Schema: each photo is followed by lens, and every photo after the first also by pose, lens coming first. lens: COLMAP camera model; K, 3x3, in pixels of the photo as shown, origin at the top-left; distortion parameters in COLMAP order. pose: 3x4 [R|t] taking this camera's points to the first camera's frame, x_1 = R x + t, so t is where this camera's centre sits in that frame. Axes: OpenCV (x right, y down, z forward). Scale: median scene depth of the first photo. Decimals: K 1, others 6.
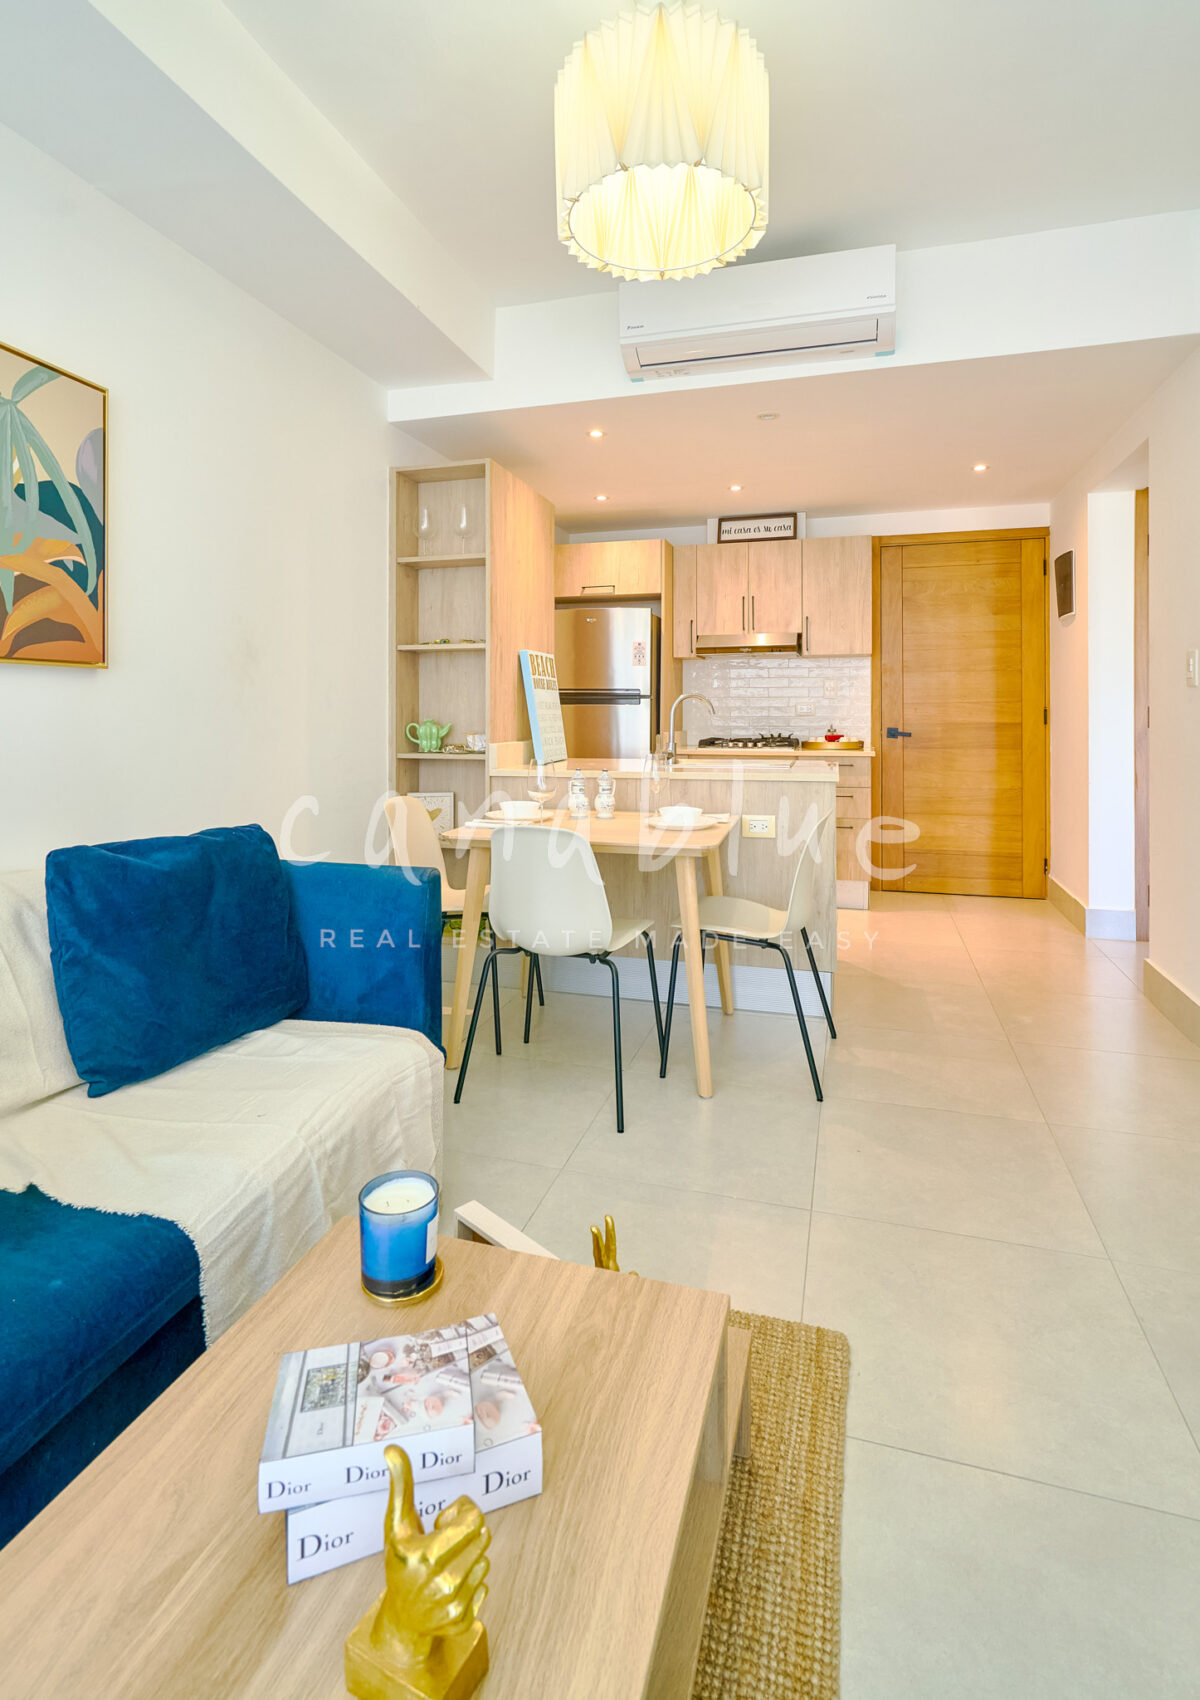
lens RADIAL K [[842.6, 0, 597.5], [0, 842.6, 710.7], [0, 0, 1]] dist [-0.003096, -0.000246]
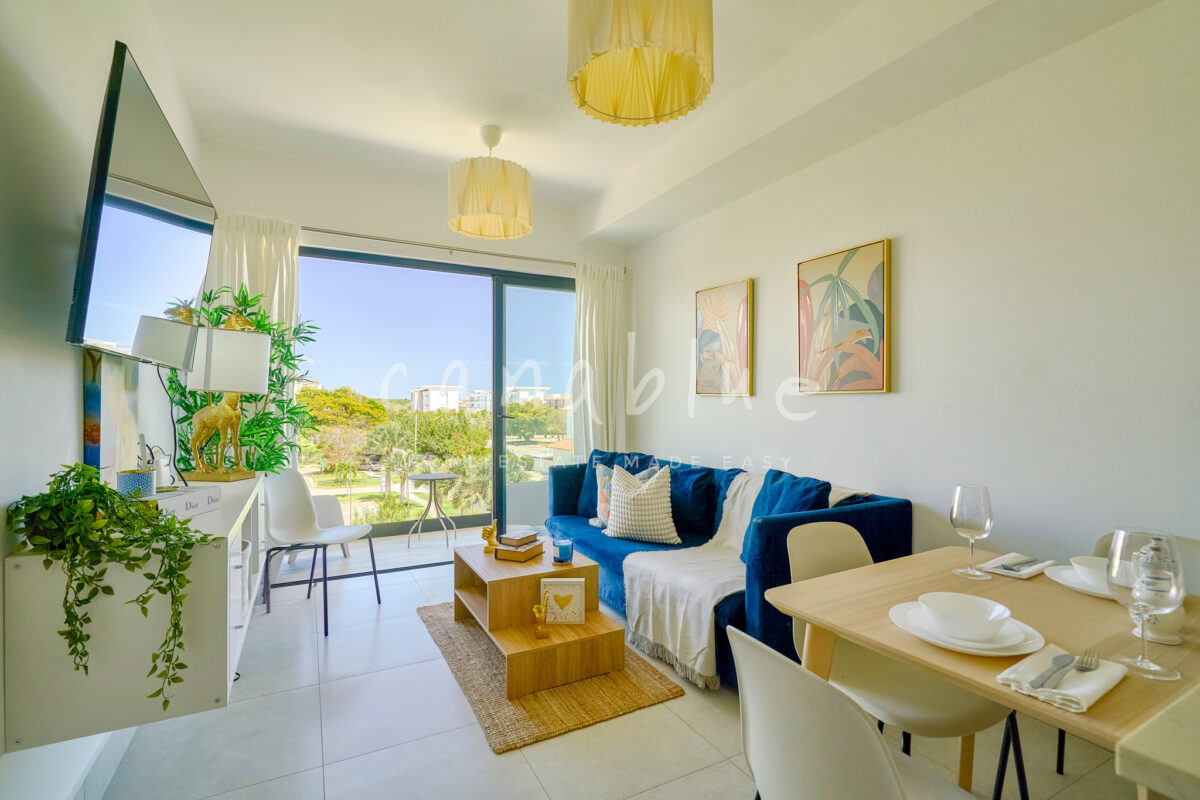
lens RADIAL K [[548.8, 0, 601.5], [0, 548.8, 403.9], [0, 0, 1]] dist [-0.000112, -0.000234]
pose [[-0.705144, 0.001921, -0.709062, 0.317308], [0.000341, 0.999997, 0.002370, -0.012405], [0.709064, 0.001430, -0.705142, 0.642731]]
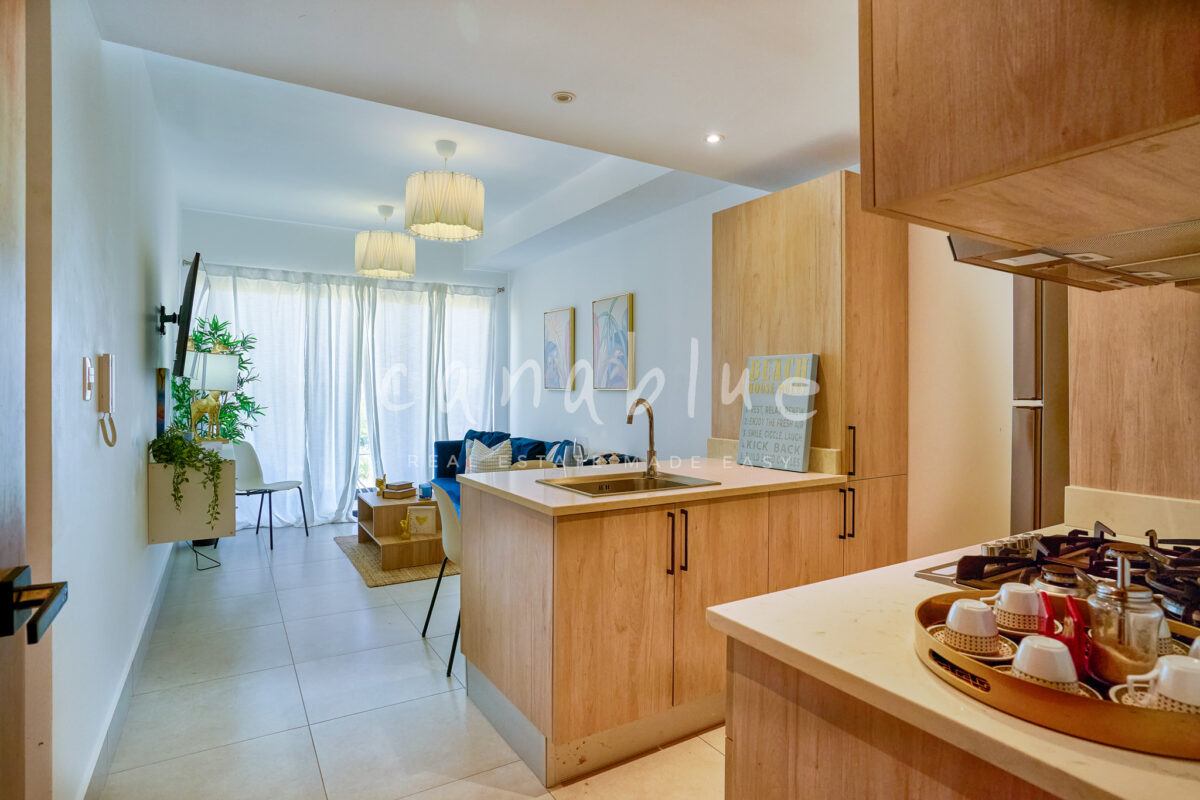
lens RADIAL K [[624.3, 0, 598.3], [0, 624.3, 388.7], [0, 0, 1]] dist [-0.037312, 0.000072]
pose [[-0.670606, 0.000110, -0.741814, 0.495694], [-0.000917, 0.999999, 0.000977, -0.025417], [0.741813, 0.001335, -0.670605, 1.083868]]
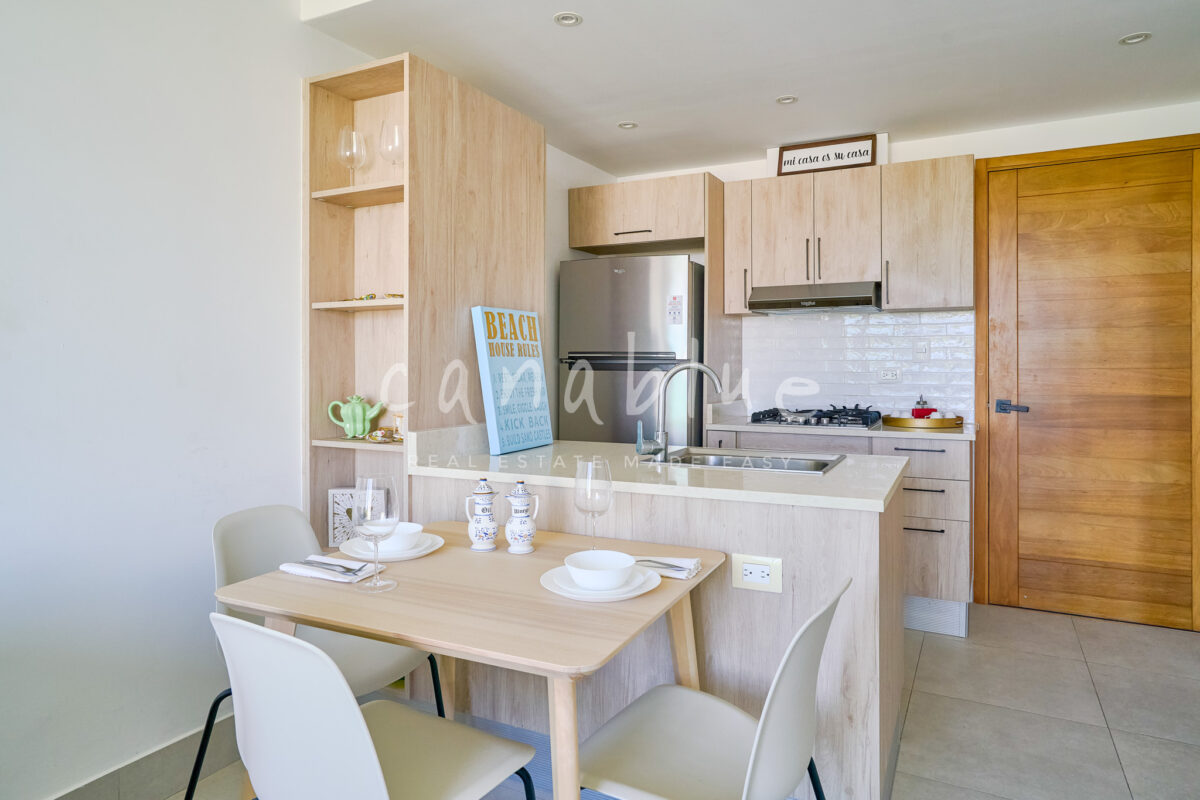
lens RADIAL K [[738.5, 0, 600.7], [0, 738.5, 365.9], [0, 0, 1]] dist [-0.043986, 0.051642]
pose [[0.982463, 0.001361, -0.186454, 0.117603], [-0.000421, 0.999987, 0.005079, -0.016481], [0.186459, -0.004912, 0.982451, 0.278901]]
